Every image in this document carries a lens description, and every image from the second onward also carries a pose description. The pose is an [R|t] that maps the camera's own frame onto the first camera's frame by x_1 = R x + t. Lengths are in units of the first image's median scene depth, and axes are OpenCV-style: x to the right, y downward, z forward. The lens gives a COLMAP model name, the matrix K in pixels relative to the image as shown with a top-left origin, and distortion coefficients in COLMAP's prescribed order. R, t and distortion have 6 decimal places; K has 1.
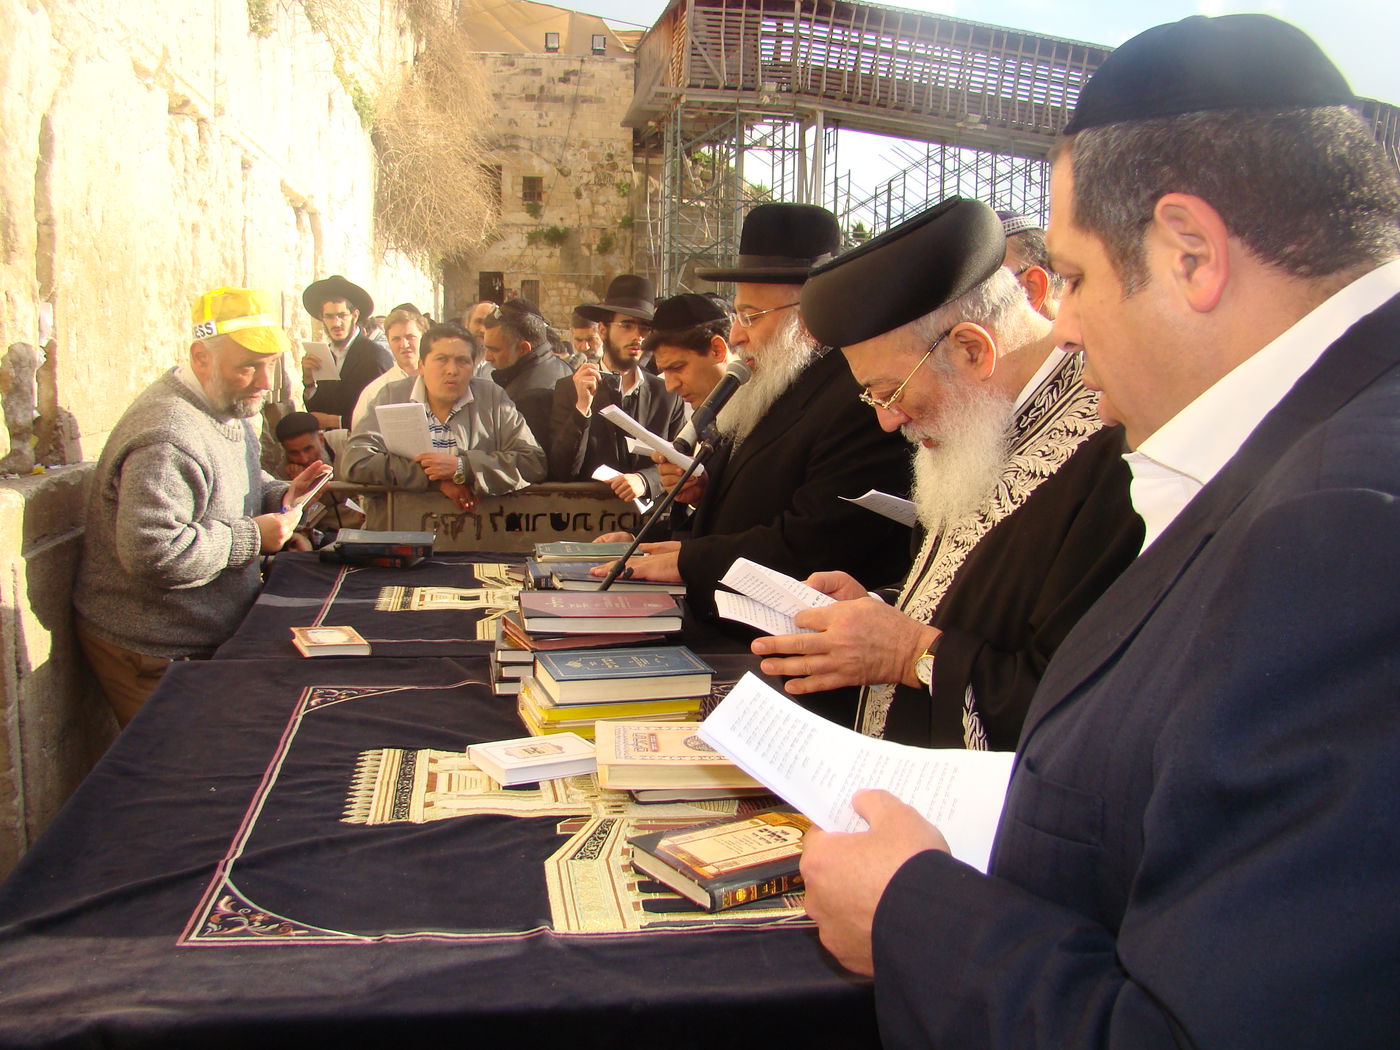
lens RADIAL K [[1290.8, 0, 700.0], [0, 1290.8, 525.0], [0, 0, 1]] dist [-0.183264, 0.150997]
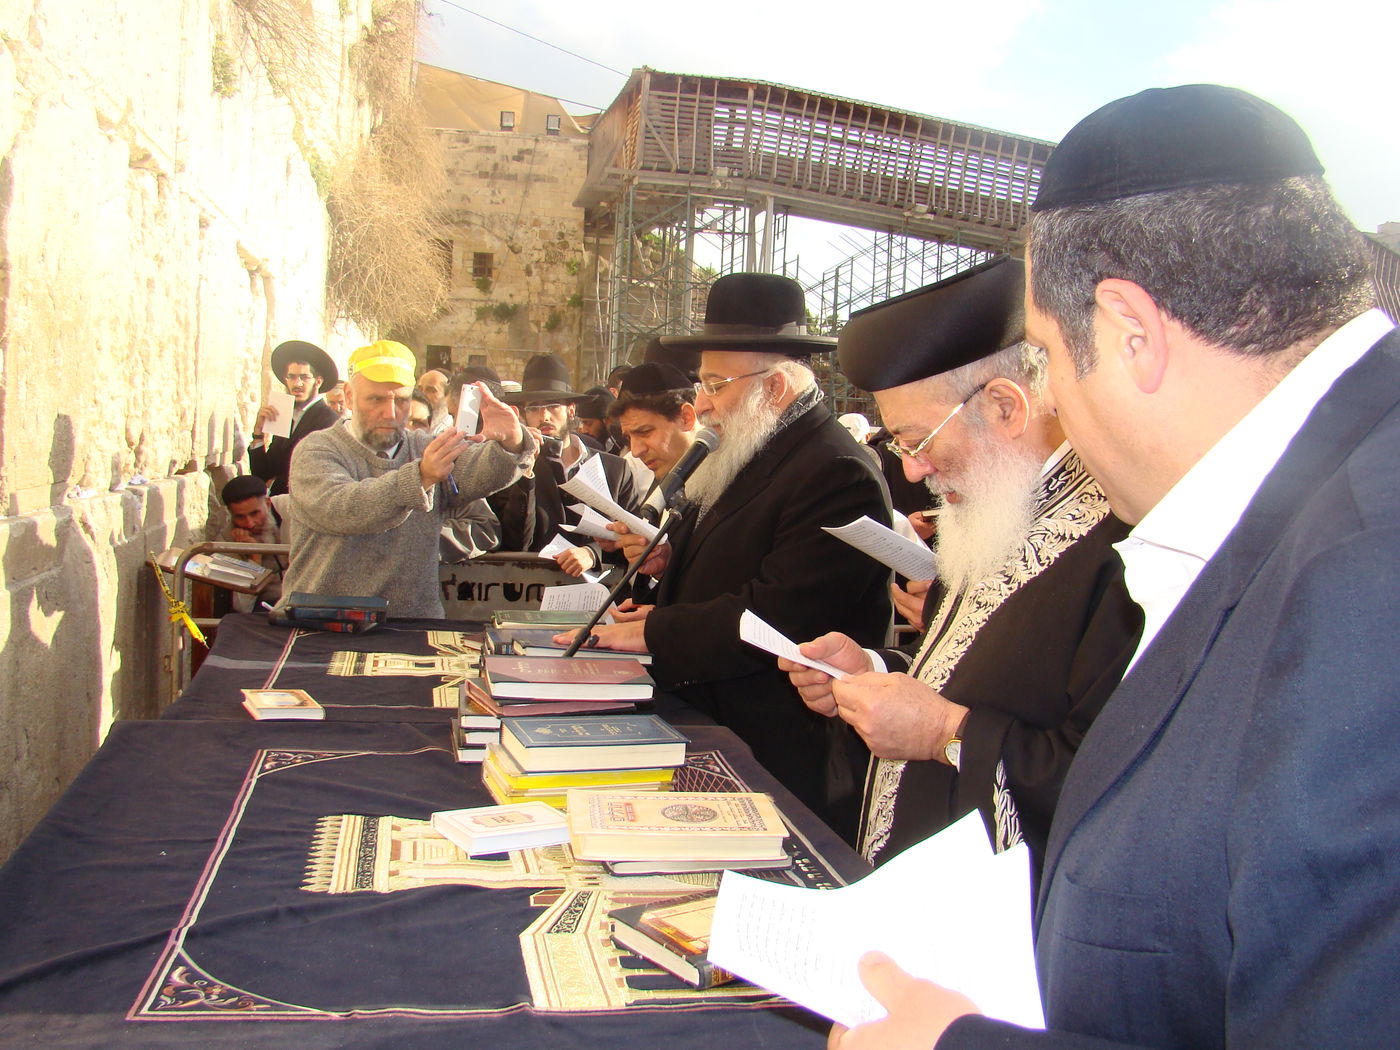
lens RADIAL K [[1290.8, 0, 700.0], [0, 1290.8, 525.0], [0, 0, 1]] dist [-0.183264, 0.150997]
pose [[0.998708, 0.023455, 0.045083, -0.009468], [-0.020592, 0.997804, -0.062961, 0.004292], [-0.046461, 0.061951, 0.996997, 0.009548]]
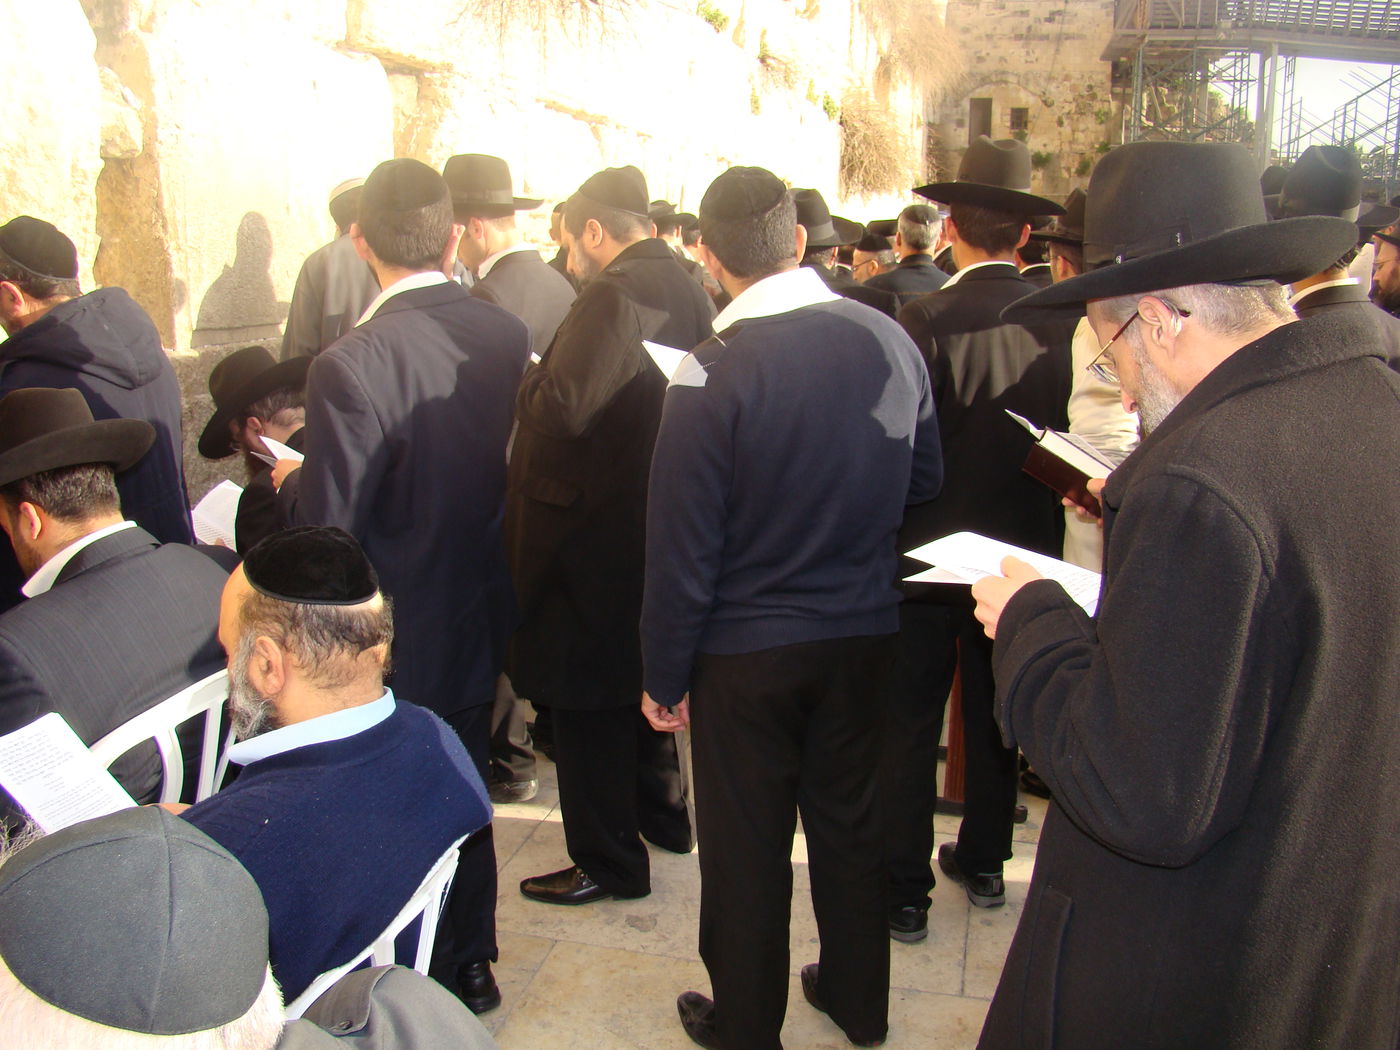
lens RADIAL K [[1290.8, 0, 700.0], [0, 1290.8, 525.0], [0, 0, 1]] dist [-0.183264, 0.150997]
pose [[0.919537, 0.070983, -0.386539, 0.539332], [-0.044776, 0.996071, 0.076398, 0.190791], [0.390444, -0.052943, 0.919103, -1.304403]]
